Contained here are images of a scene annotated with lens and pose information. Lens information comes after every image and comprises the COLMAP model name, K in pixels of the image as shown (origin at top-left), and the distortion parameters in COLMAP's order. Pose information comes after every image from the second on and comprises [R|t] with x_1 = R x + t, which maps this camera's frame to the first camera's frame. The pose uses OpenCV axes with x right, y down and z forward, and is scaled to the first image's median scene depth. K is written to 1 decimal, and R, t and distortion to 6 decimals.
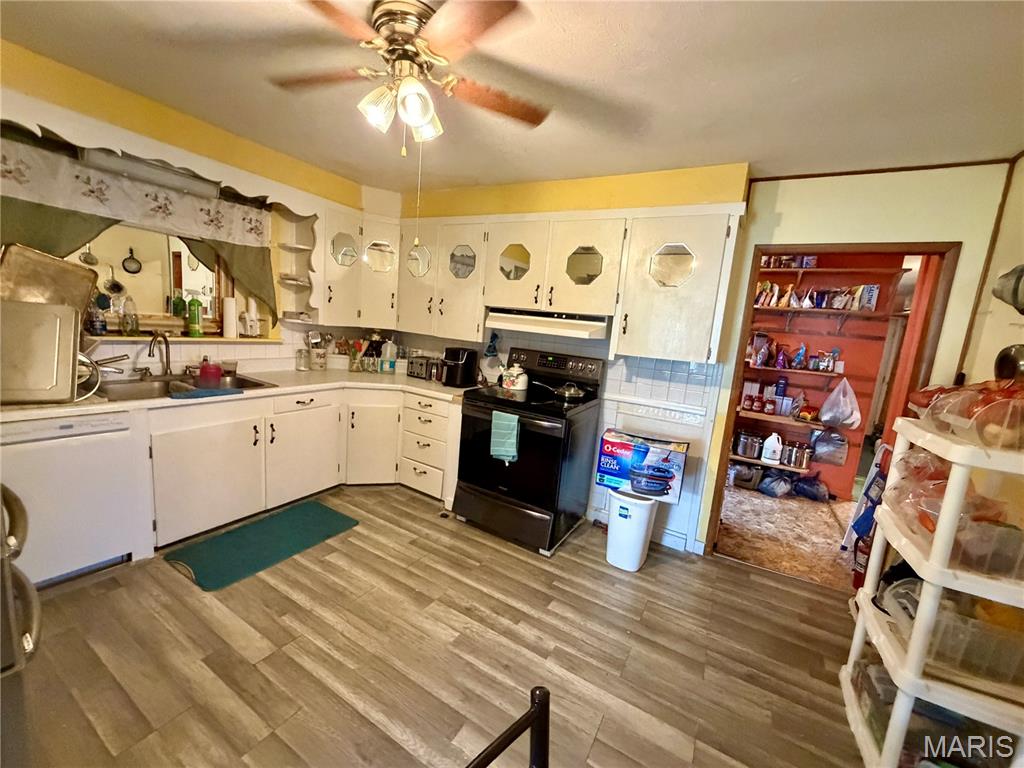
lens RADIAL K [[407.5, 0, 512.3], [0, 407.5, 383.0], [0, 0, 1]] dist [0.000212, 0.000071]
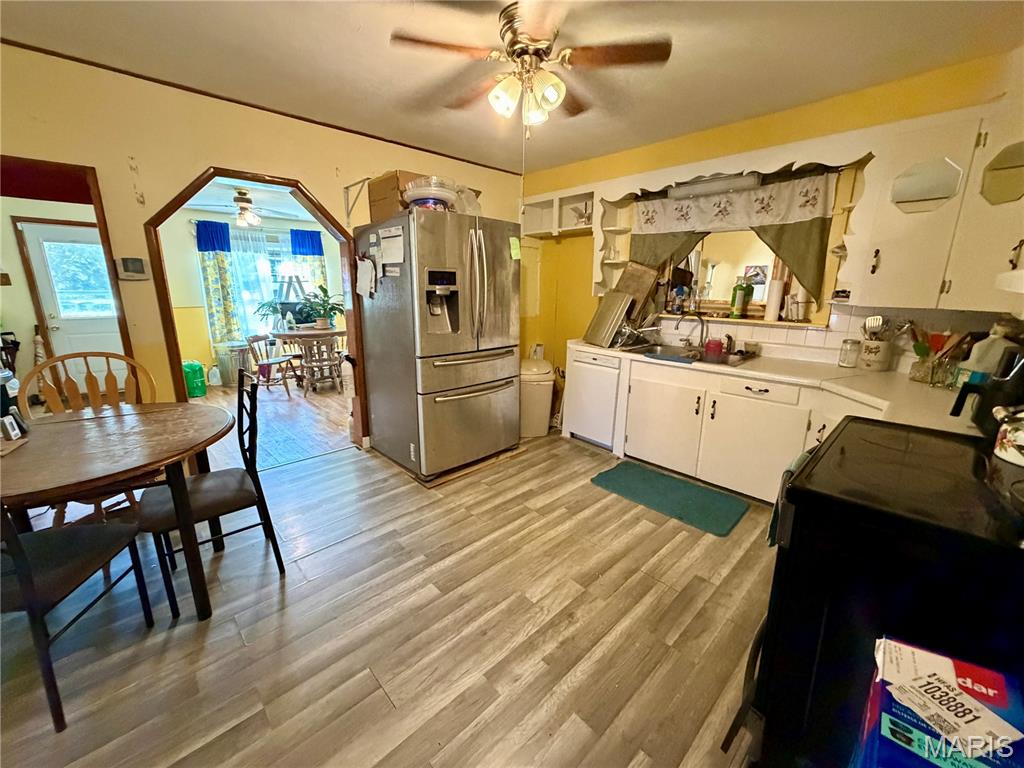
lens RADIAL K [[407.5, 0, 508.3], [0, 407.5, 385.3], [0, 0, 1]] dist [0.000212, 0.000071]
pose [[-0.285648, 0.138494, -0.948275, 0.635617], [-0.176128, 0.965061, 0.194000, -0.053427], [0.942011, 0.222434, -0.251275, 0.920900]]
